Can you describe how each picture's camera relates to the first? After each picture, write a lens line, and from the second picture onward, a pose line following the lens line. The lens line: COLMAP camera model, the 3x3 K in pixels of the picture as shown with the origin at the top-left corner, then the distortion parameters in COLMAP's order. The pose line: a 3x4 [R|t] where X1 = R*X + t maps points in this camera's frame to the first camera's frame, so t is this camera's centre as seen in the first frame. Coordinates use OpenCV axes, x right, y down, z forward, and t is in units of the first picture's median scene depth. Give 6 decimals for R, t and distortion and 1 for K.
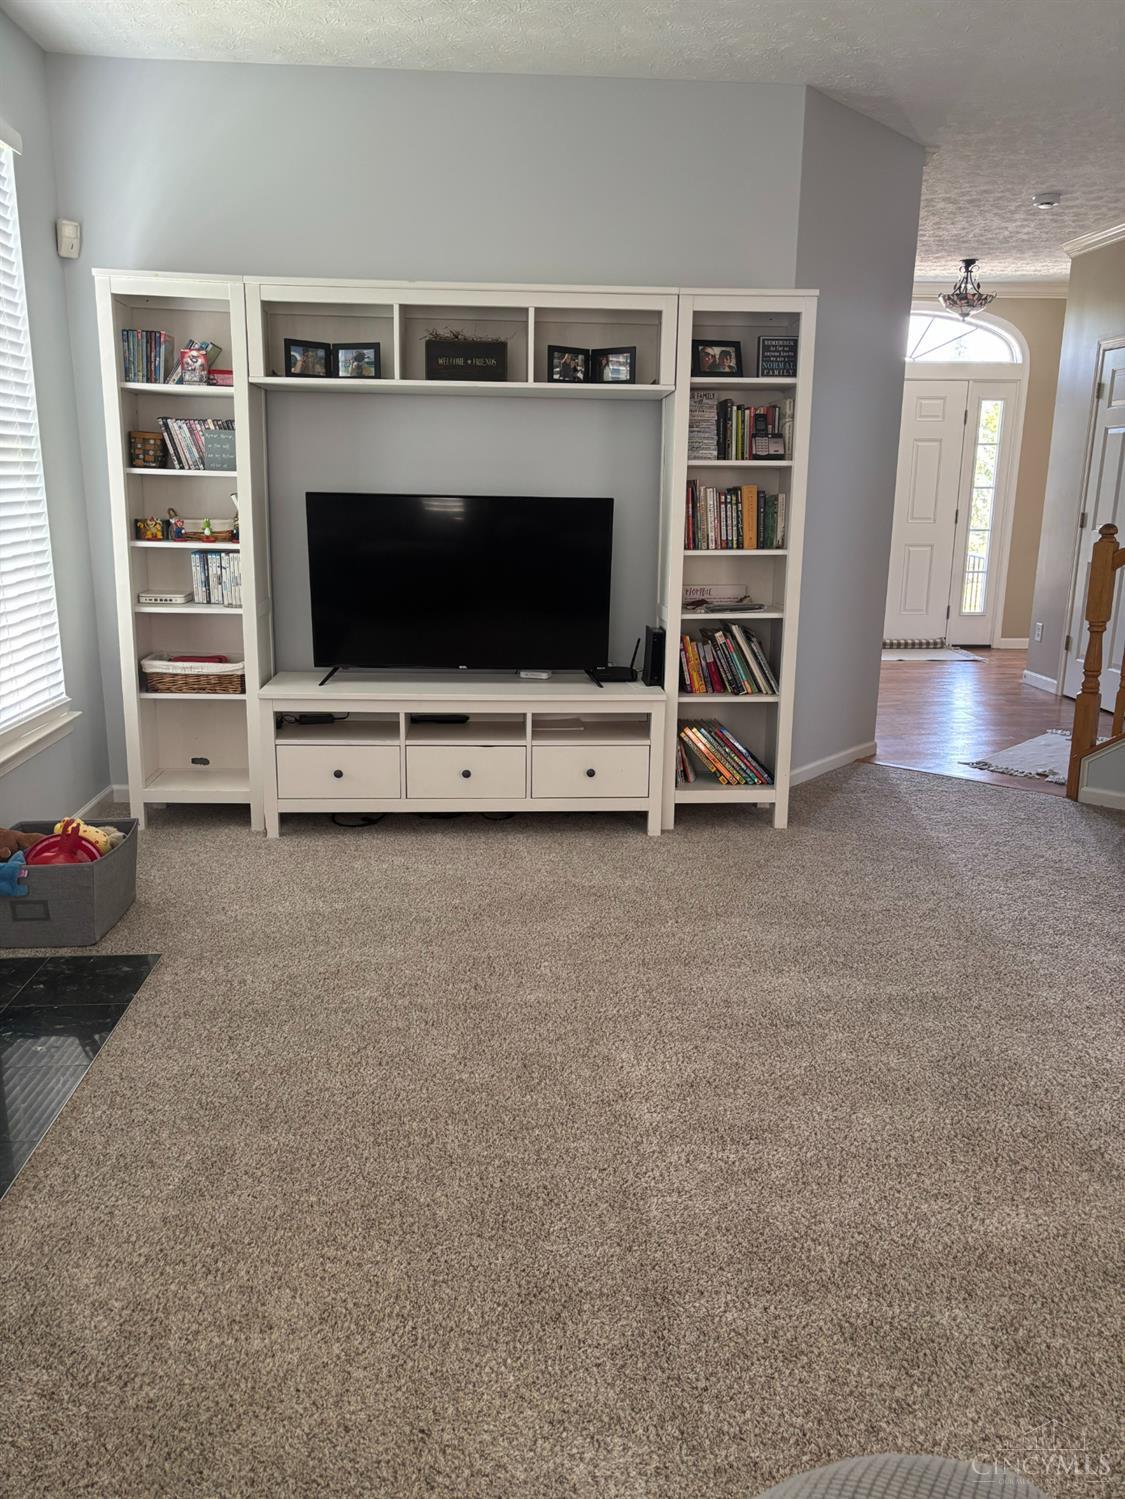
lens RADIAL K [[1136.2, 0, 562.5], [0, 1136.2, 749.5], [0, 0, 1]] dist [0.020537, 0.004483]
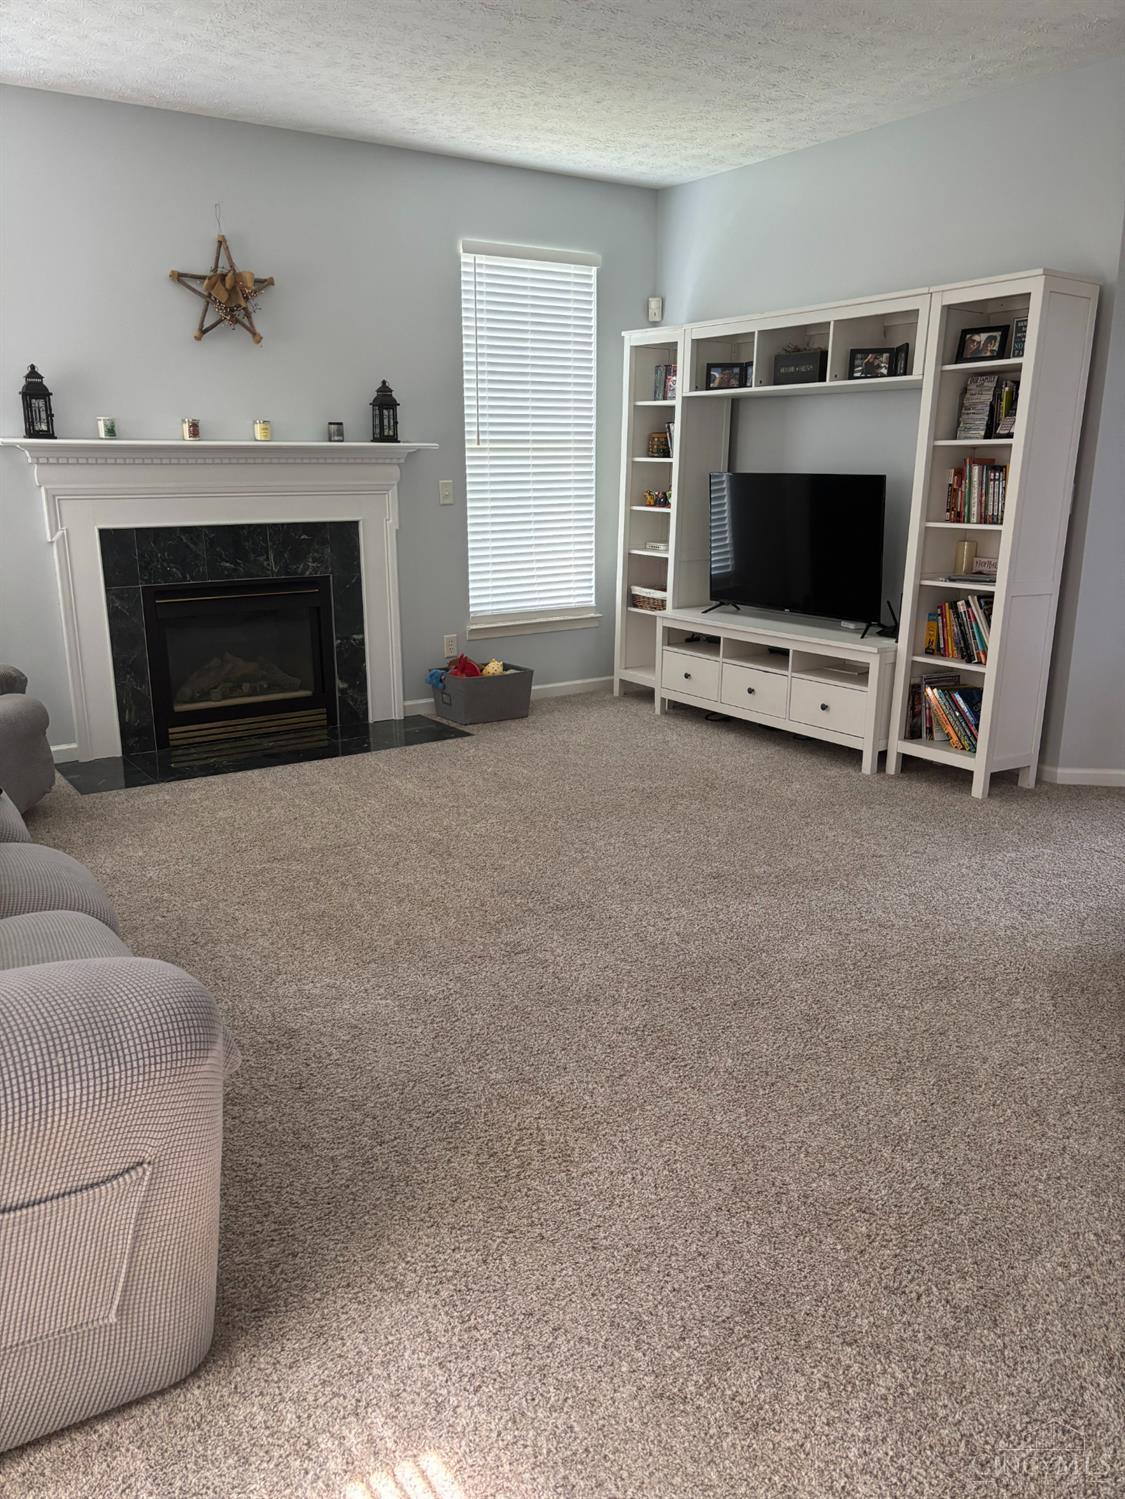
lens RADIAL K [[1136.2, 0, 562.5], [0, 1136.2, 749.5], [0, 0, 1]] dist [0.020537, 0.004483]
pose [[0.518562, 0.195906, -0.832295, 0.890819], [-0.198409, 0.974399, 0.105735, -0.007626], [0.831702, 0.110304, 0.544156, 0.129404]]
